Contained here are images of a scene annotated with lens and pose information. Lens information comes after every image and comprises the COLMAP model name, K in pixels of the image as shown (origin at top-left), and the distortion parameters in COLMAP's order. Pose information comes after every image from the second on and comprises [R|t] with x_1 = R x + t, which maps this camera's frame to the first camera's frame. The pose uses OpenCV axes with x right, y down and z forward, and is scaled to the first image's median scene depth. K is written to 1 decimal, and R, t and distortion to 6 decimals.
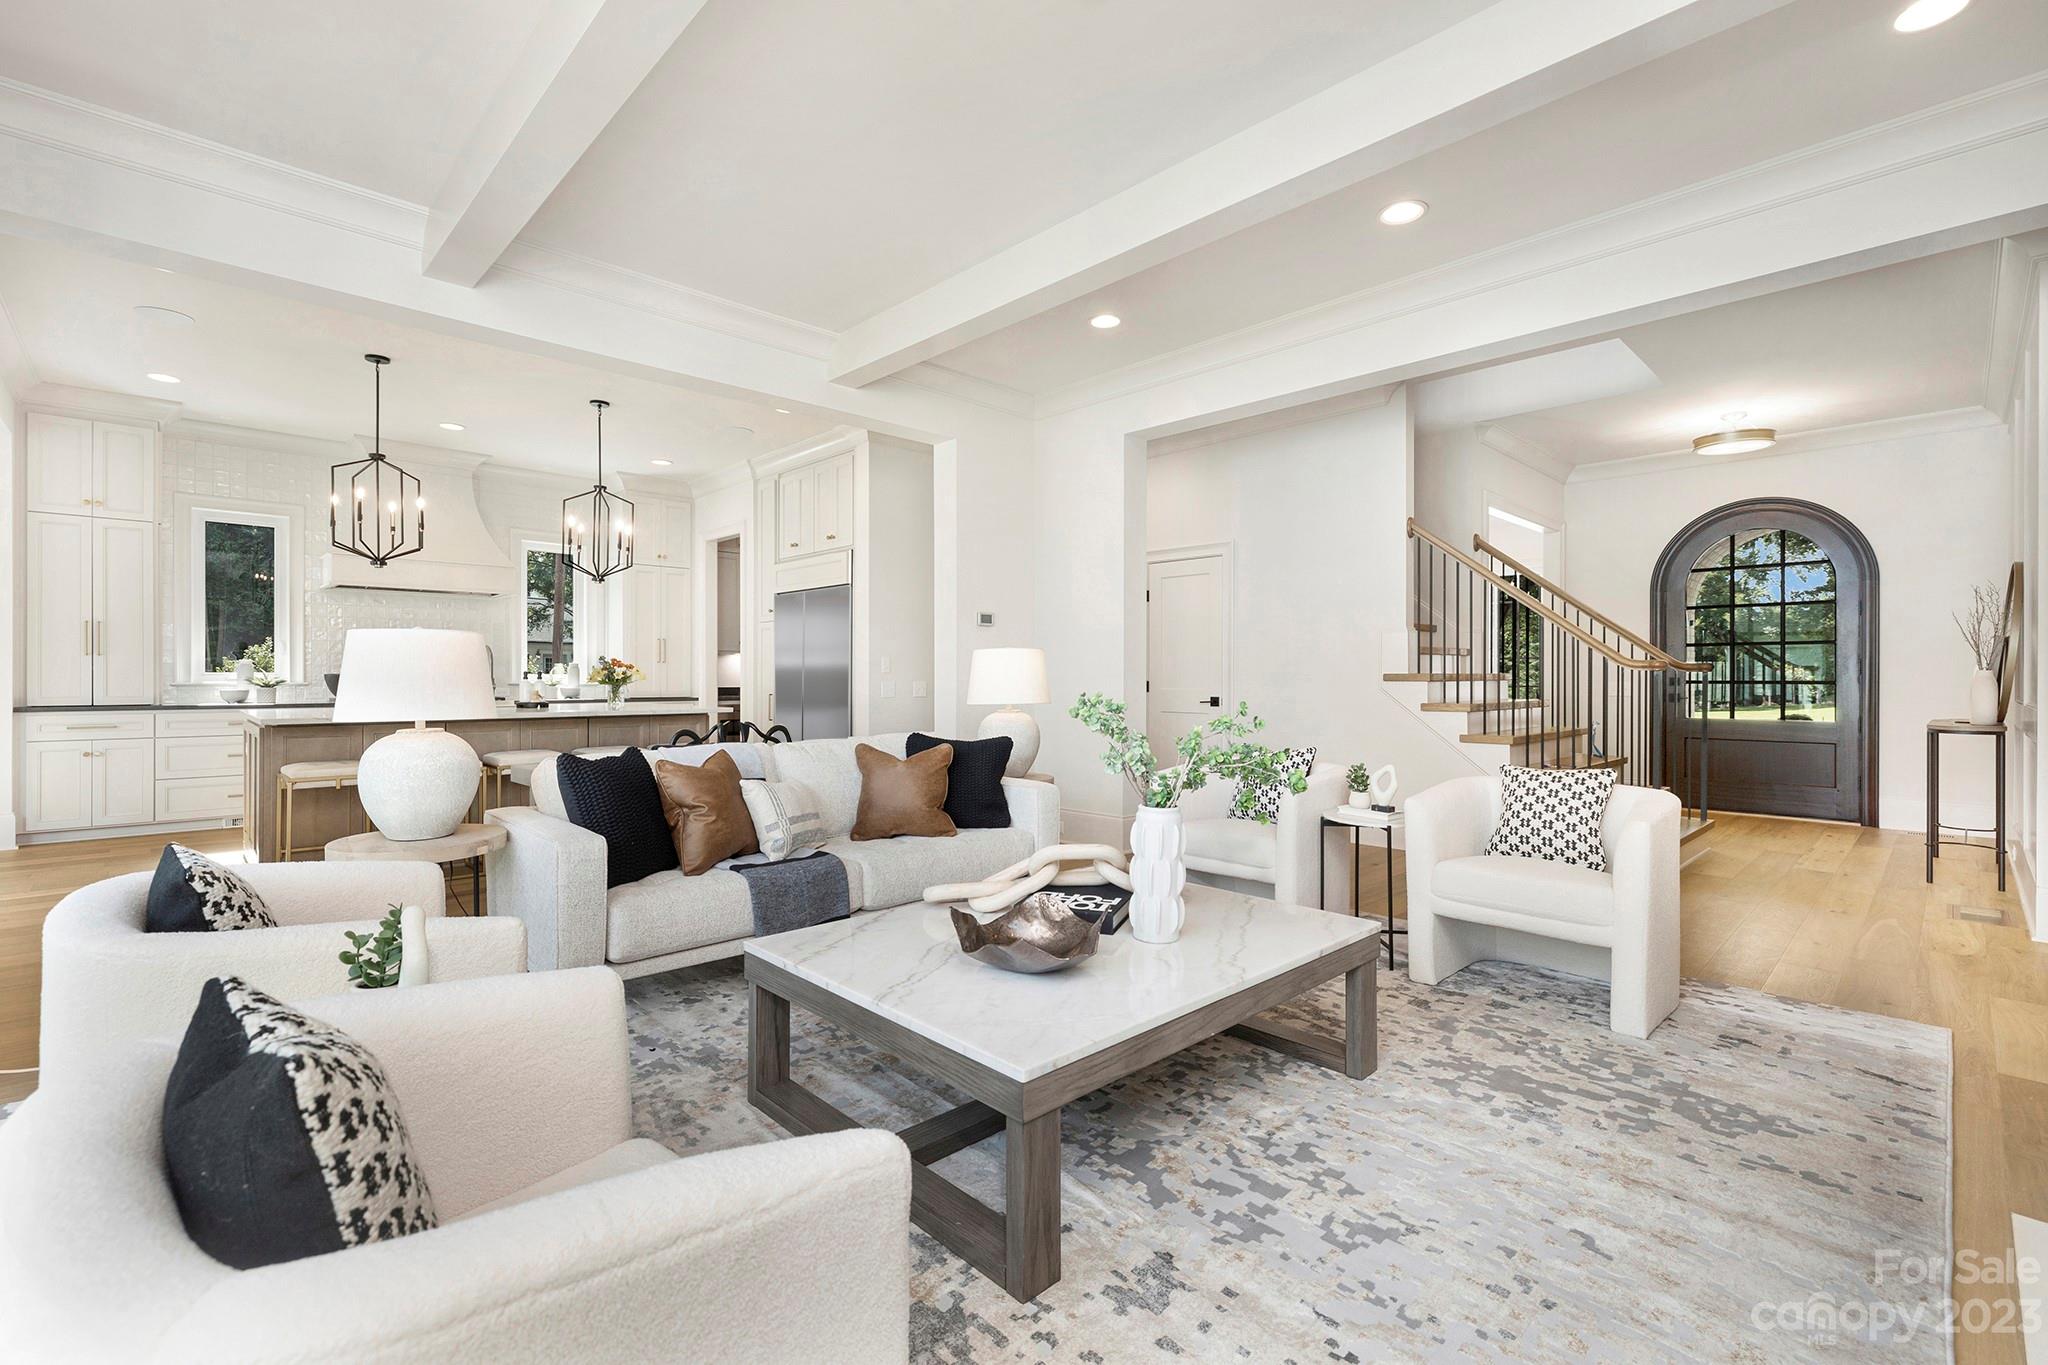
lens RADIAL K [[919.7, 0, 1004.9], [0, 919.7, 676.8], [0, 0, 1]] dist [-0.000352, -0.000126]
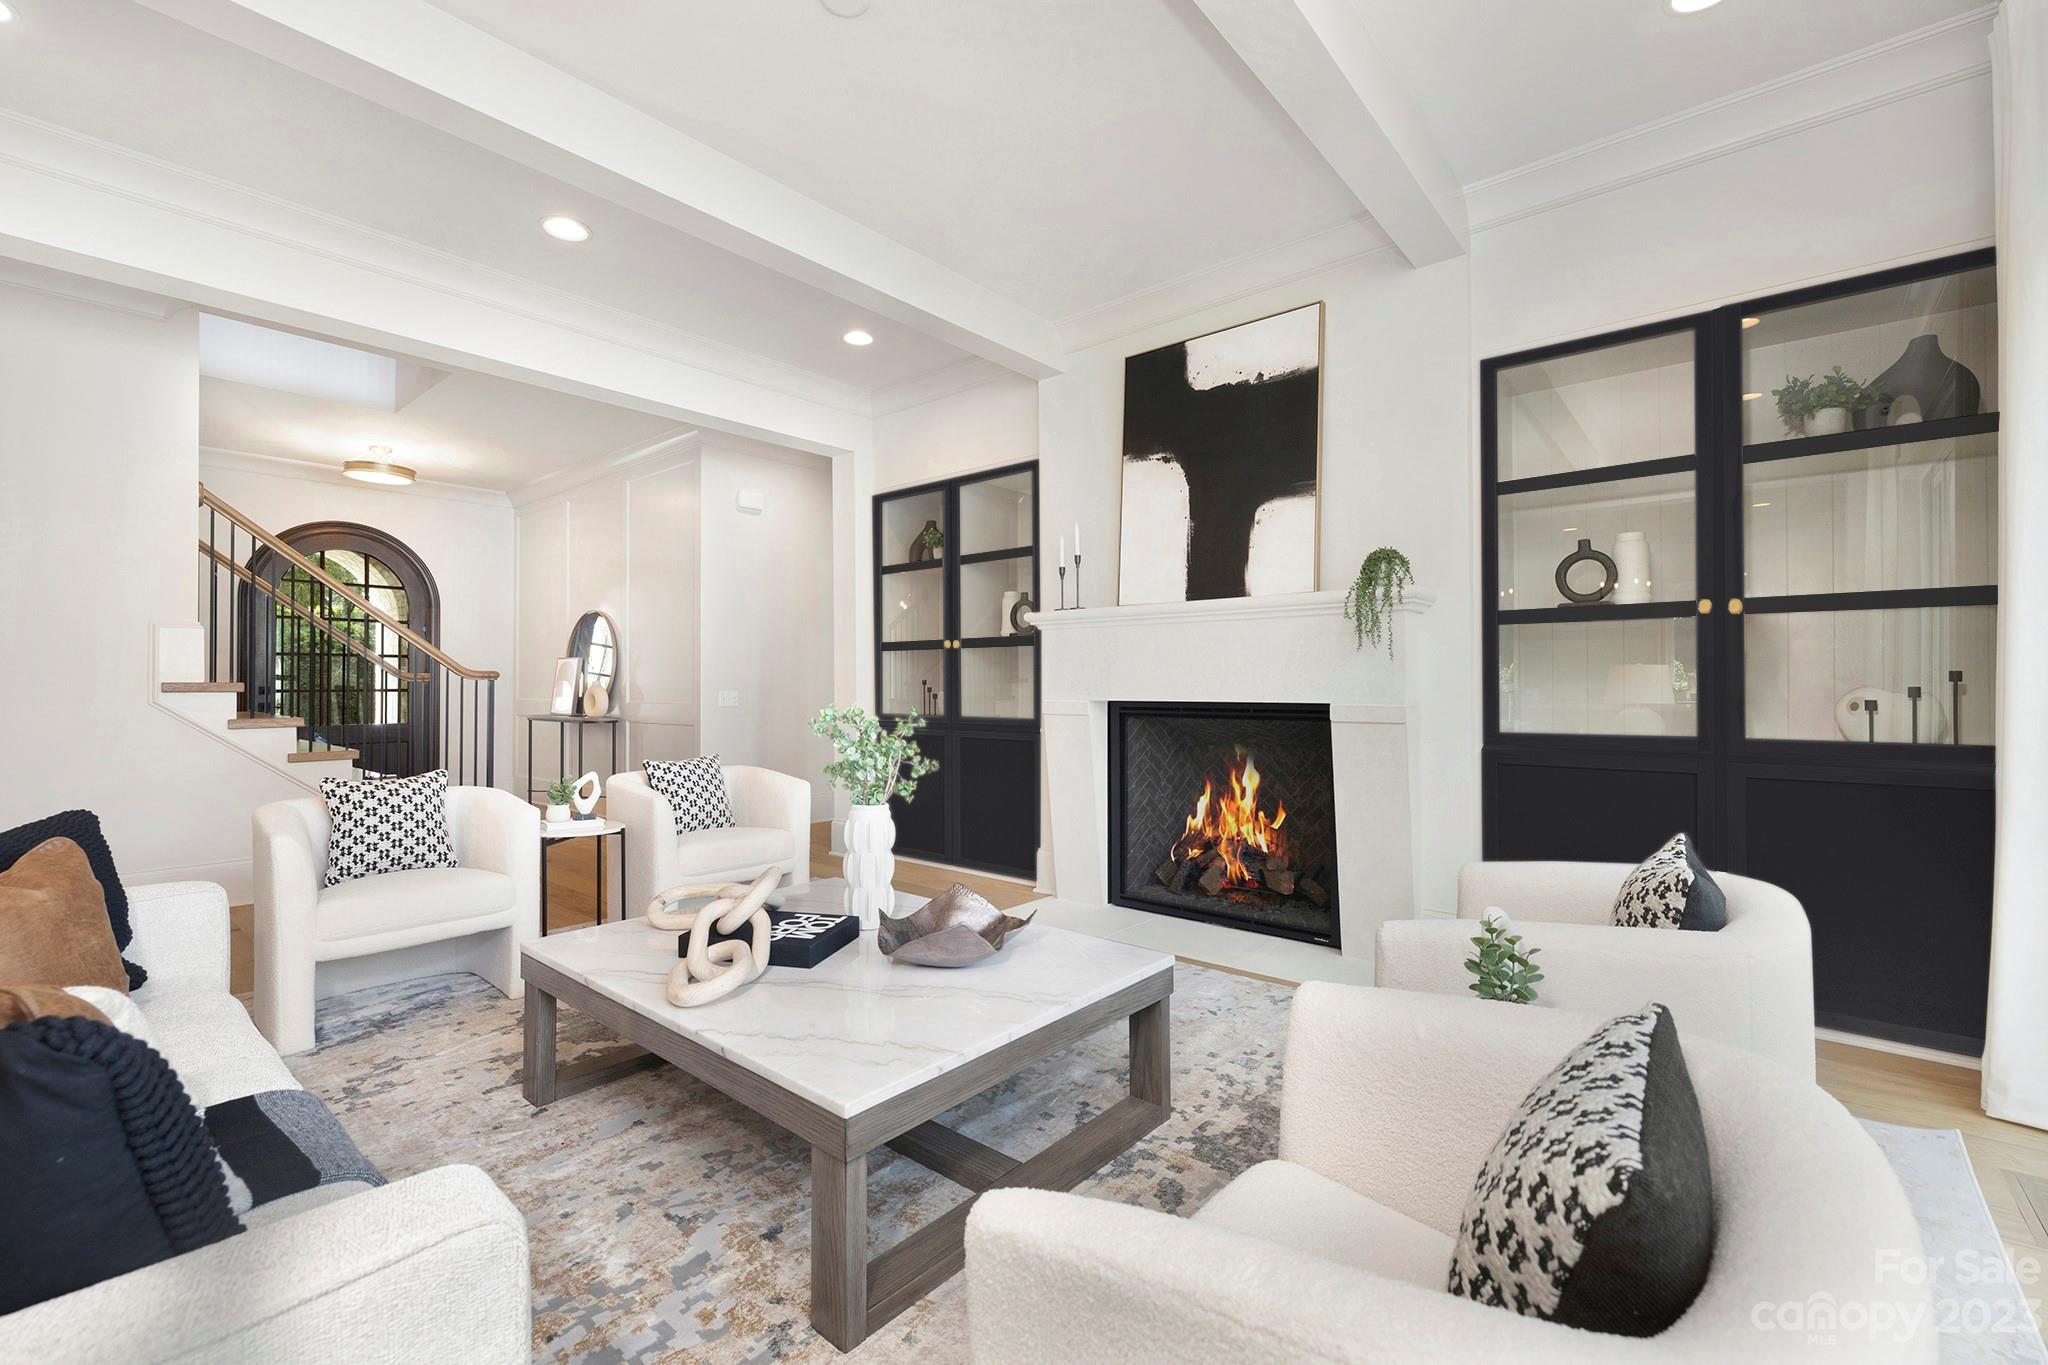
lens RADIAL K [[873.8, 0, 1025.2], [0, 873.8, 688.0], [0, 0, 1]] dist [-0.001850, -0.000074]
pose [[-0.116939, -0.005130, 0.993126, -0.419756], [0.000819, 0.999986, 0.005262, -0.002851], [-0.993139, 0.001429, -0.116933, 0.439384]]
